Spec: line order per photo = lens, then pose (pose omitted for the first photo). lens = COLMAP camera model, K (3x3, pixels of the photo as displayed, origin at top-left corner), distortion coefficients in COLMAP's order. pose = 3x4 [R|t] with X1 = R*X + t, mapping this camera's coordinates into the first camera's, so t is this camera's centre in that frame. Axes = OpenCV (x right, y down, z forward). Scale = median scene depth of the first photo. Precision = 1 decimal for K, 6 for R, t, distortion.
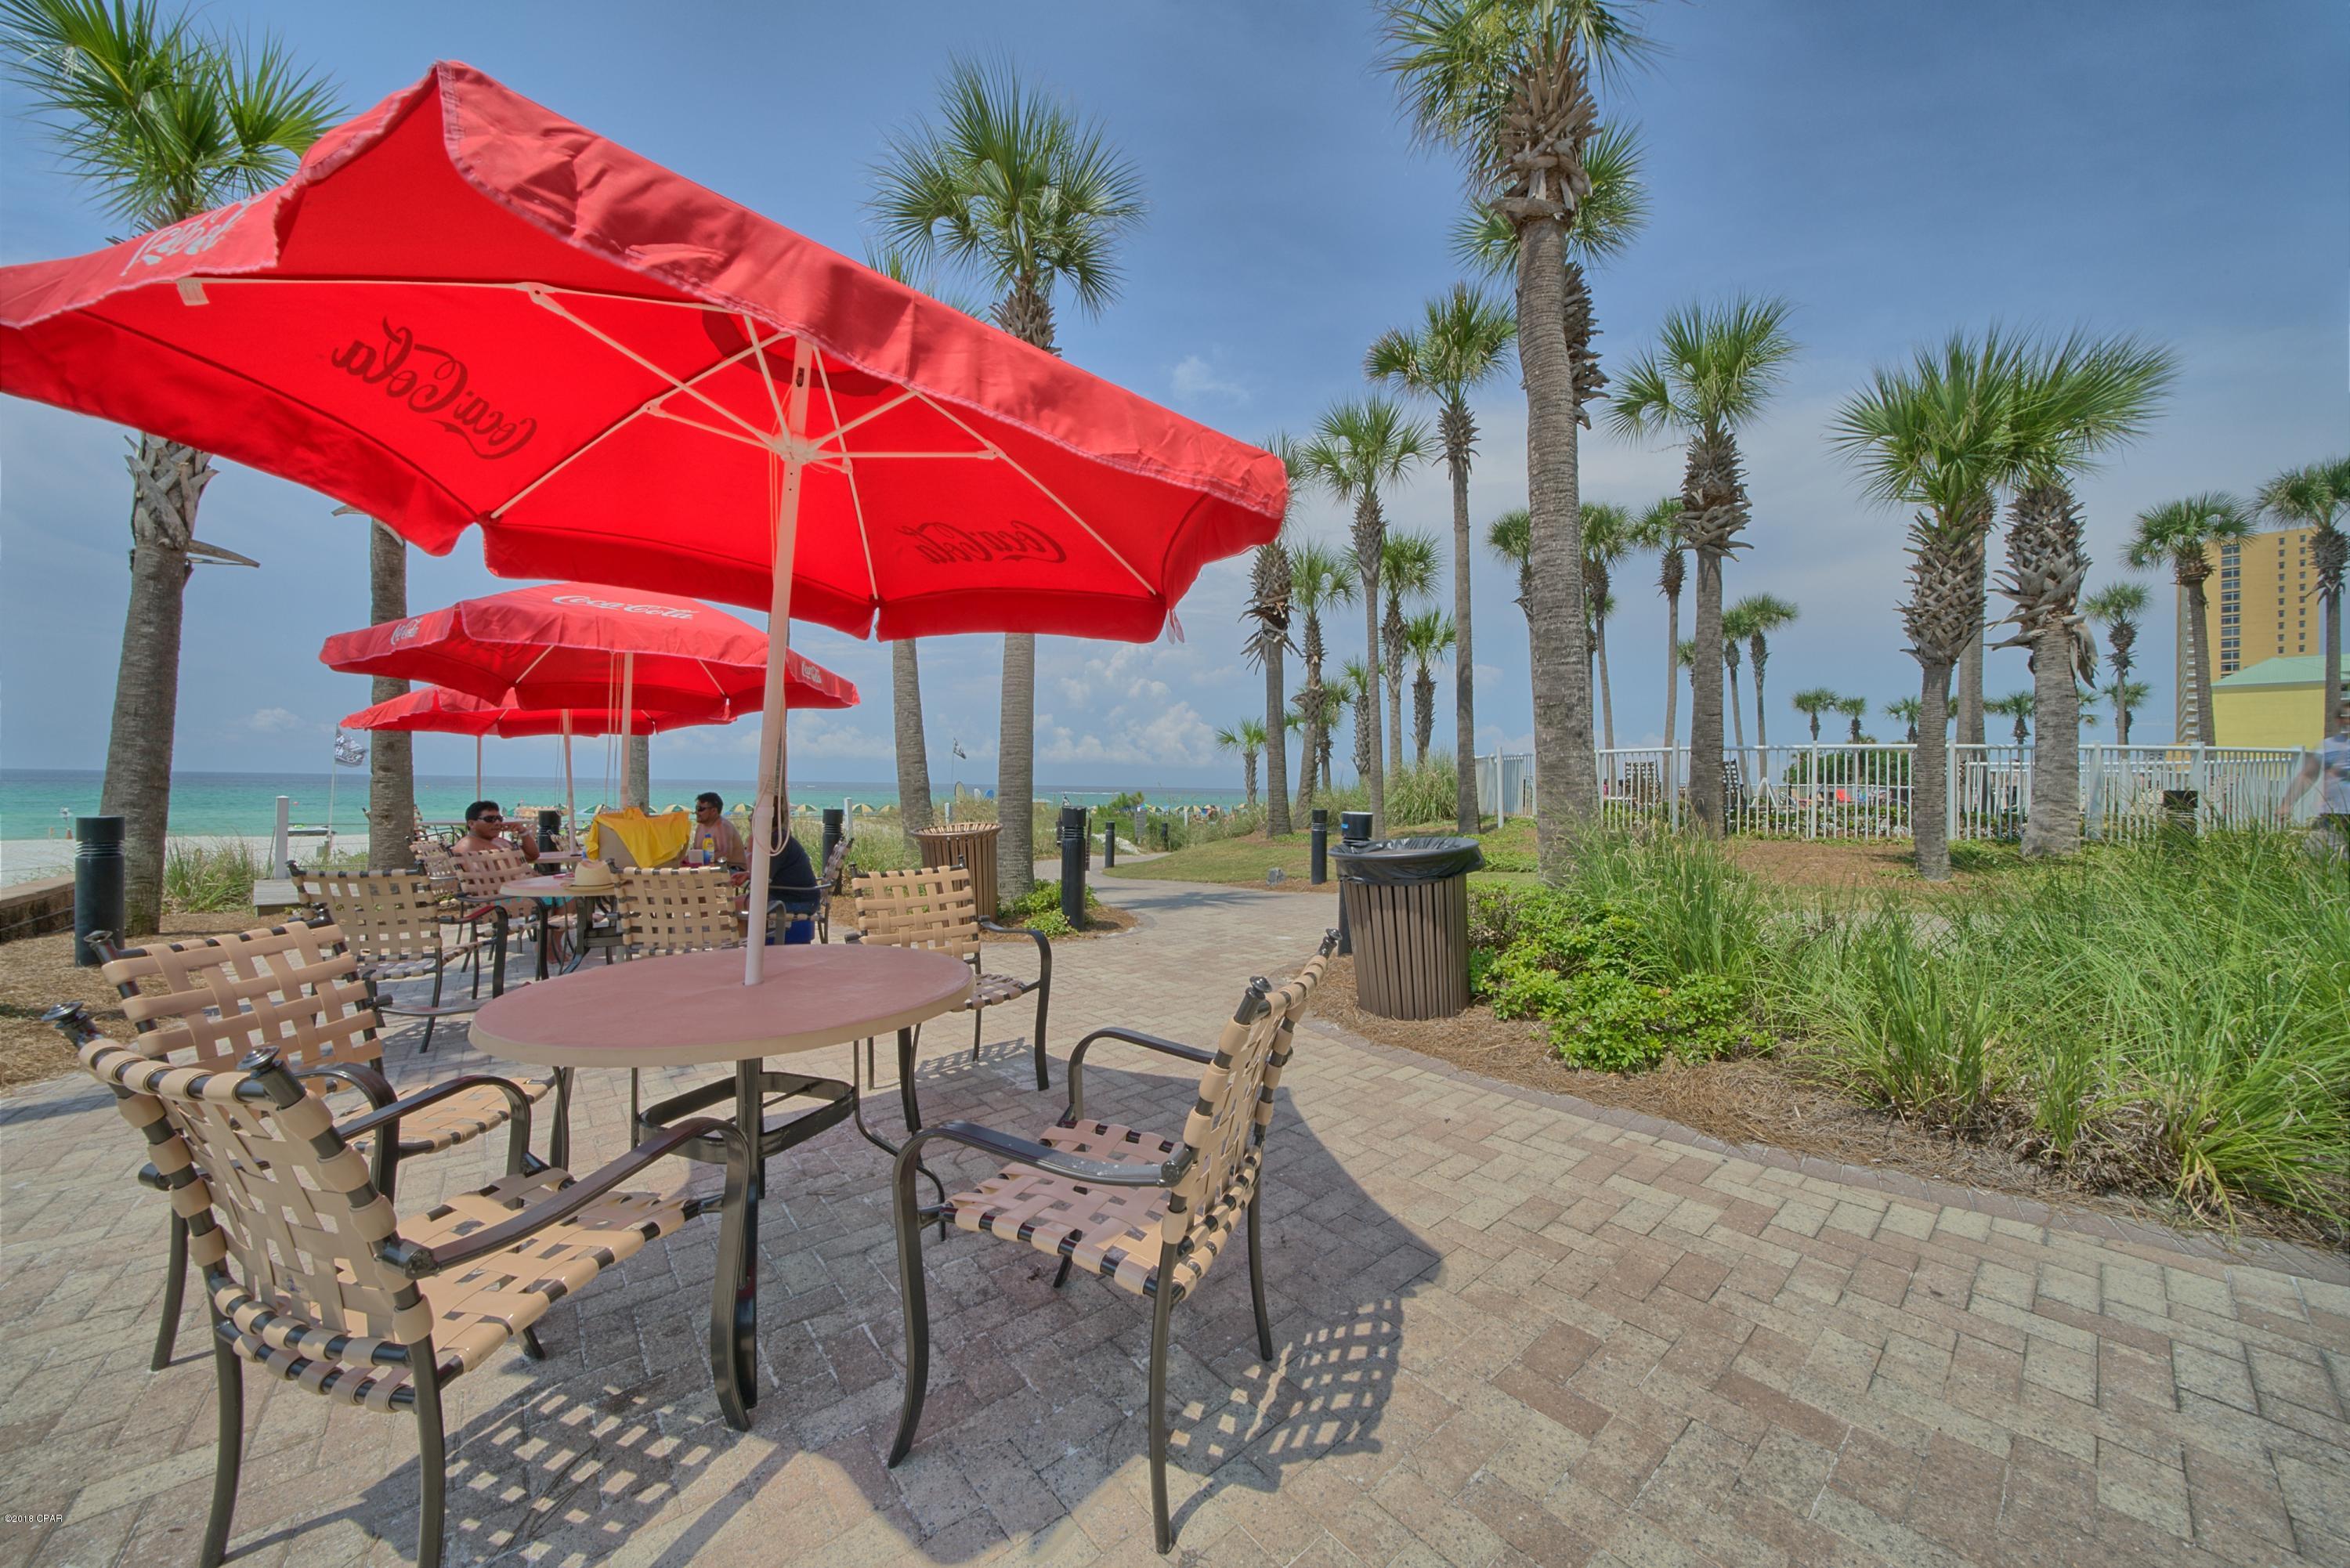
lens RADIAL K [[799.6, 0, 1171.0], [0, 799.6, 788.3], [0, 0, 1]] dist [-0.019231, 0.000804]
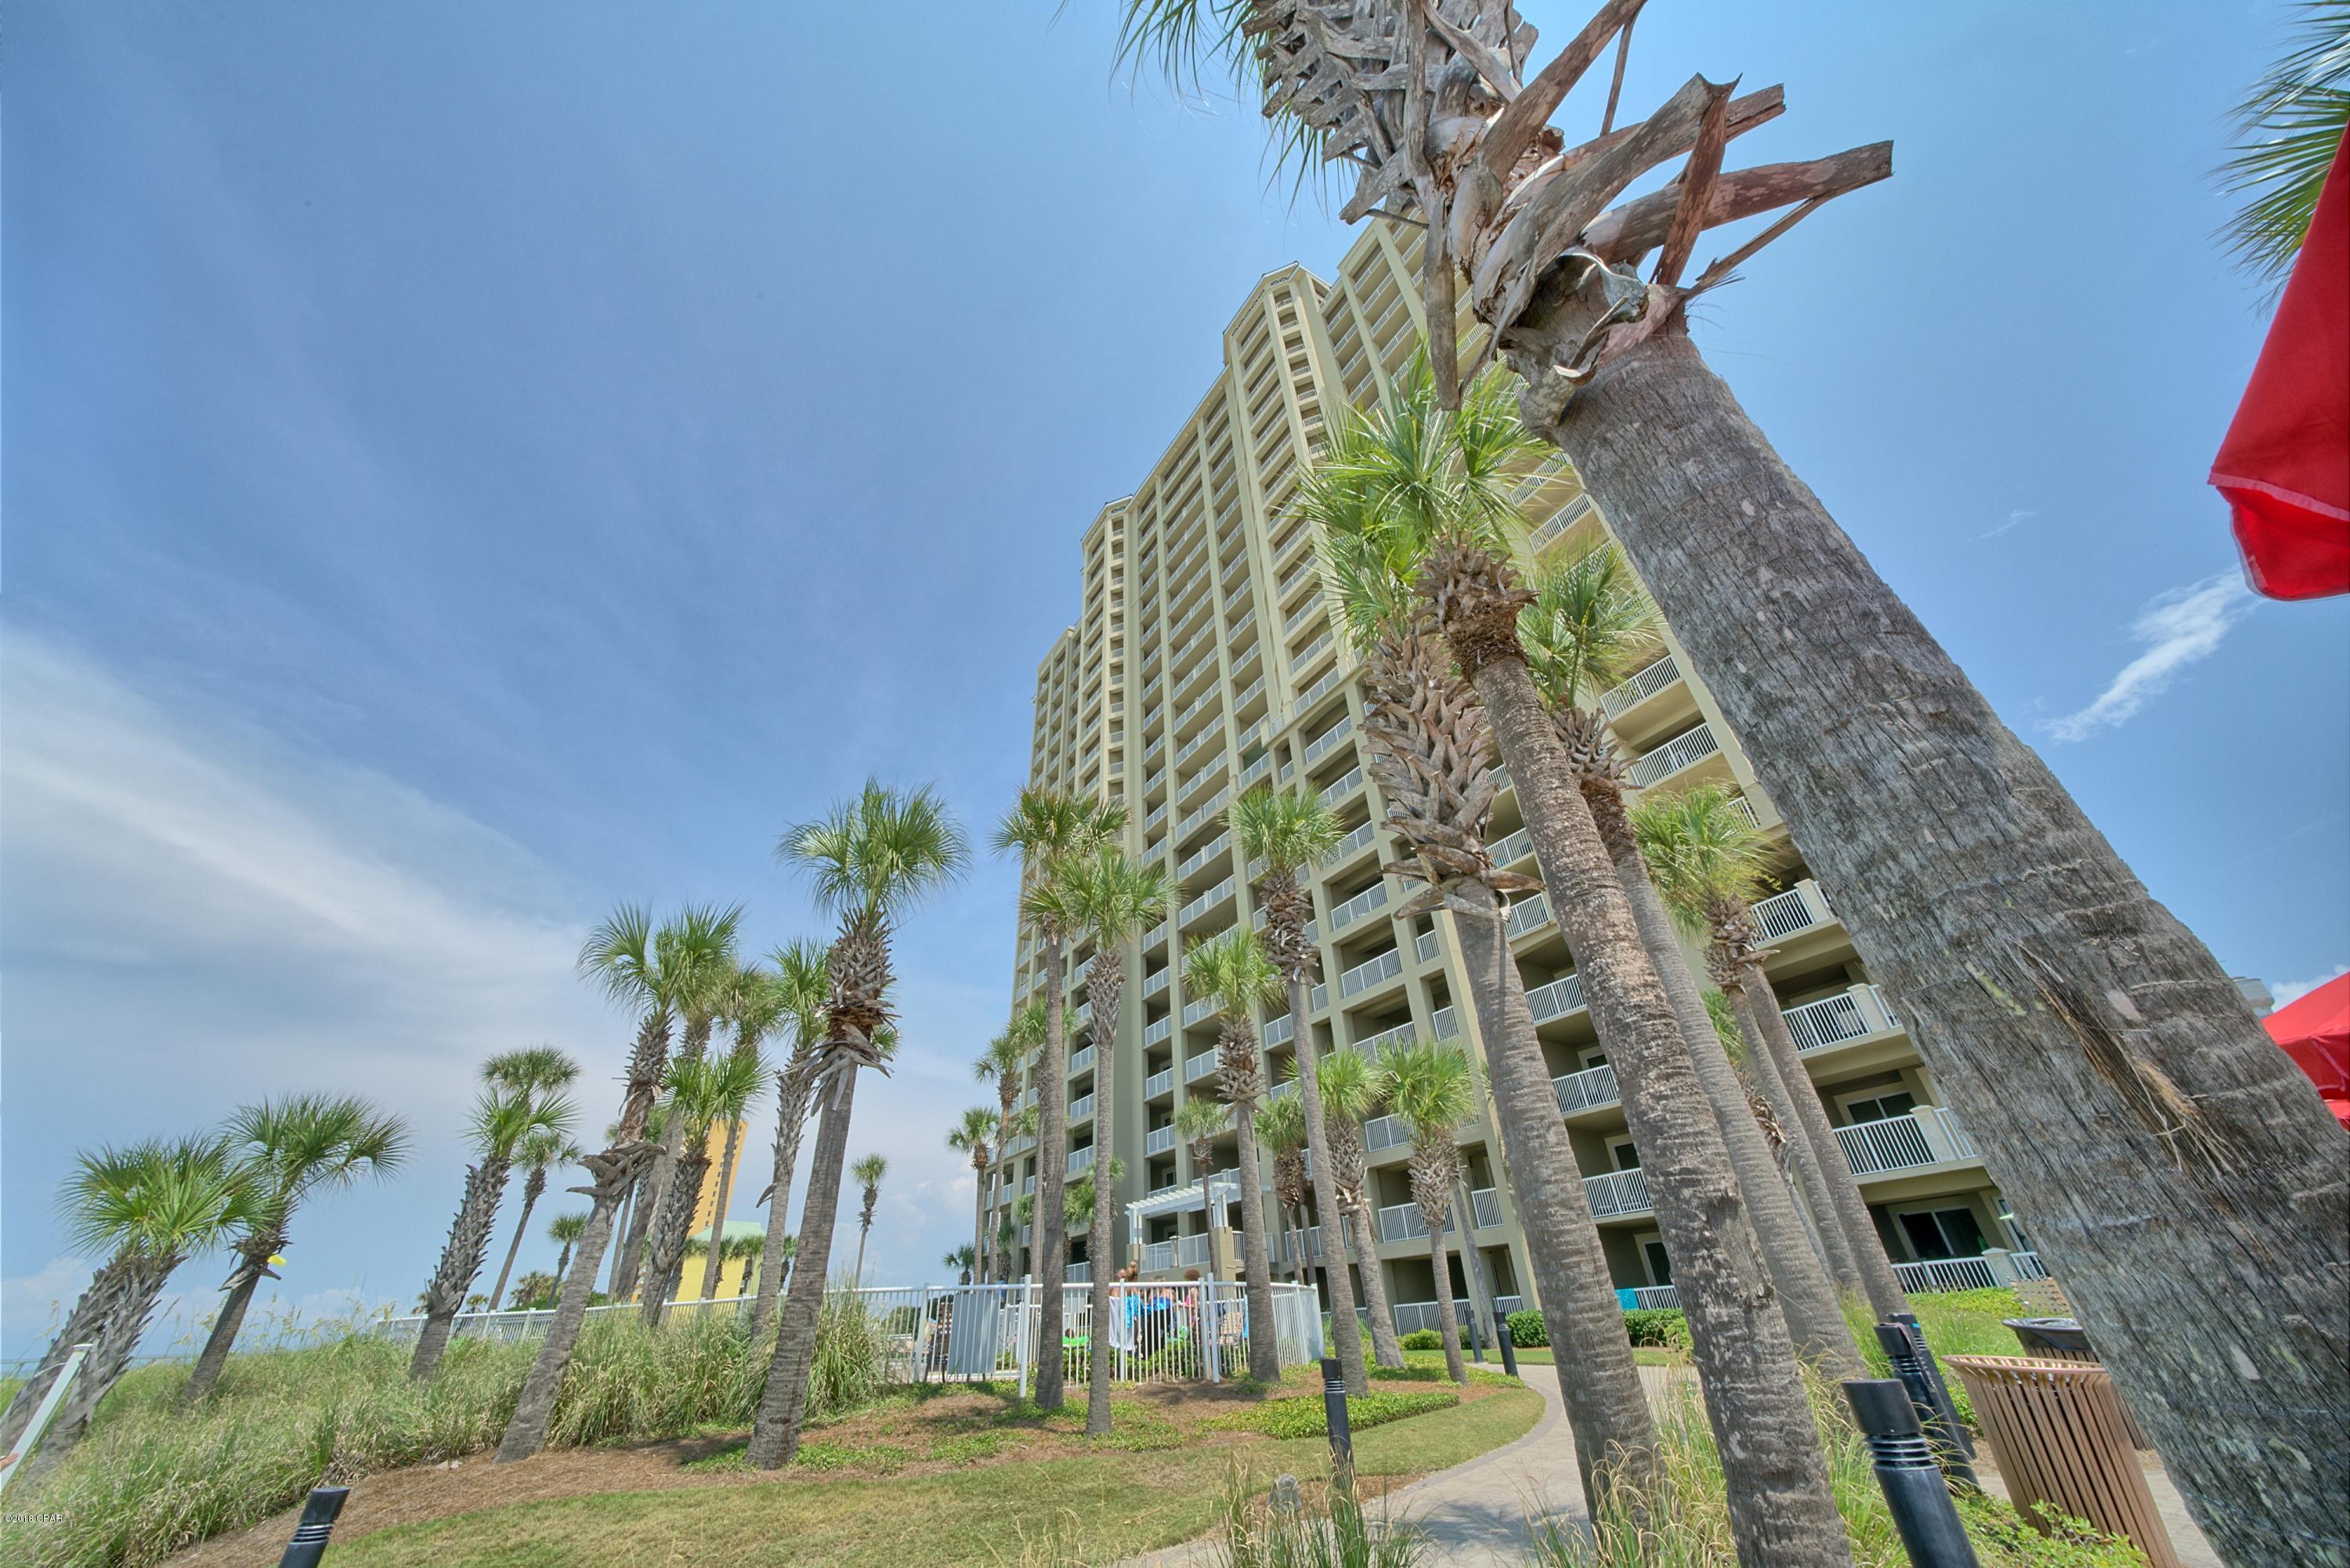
lens RADIAL K [[799.6, 0, 1156.2], [0, 799.6, 779.2], [0, 0, 1]] dist [-0.019231, 0.000804]
pose [[0.099721, 0.559053, 0.823113, -0.660585], [0.033131, 0.824912, -0.564289, -0.014476], [-0.994464, 0.083542, 0.063739, 1.046392]]
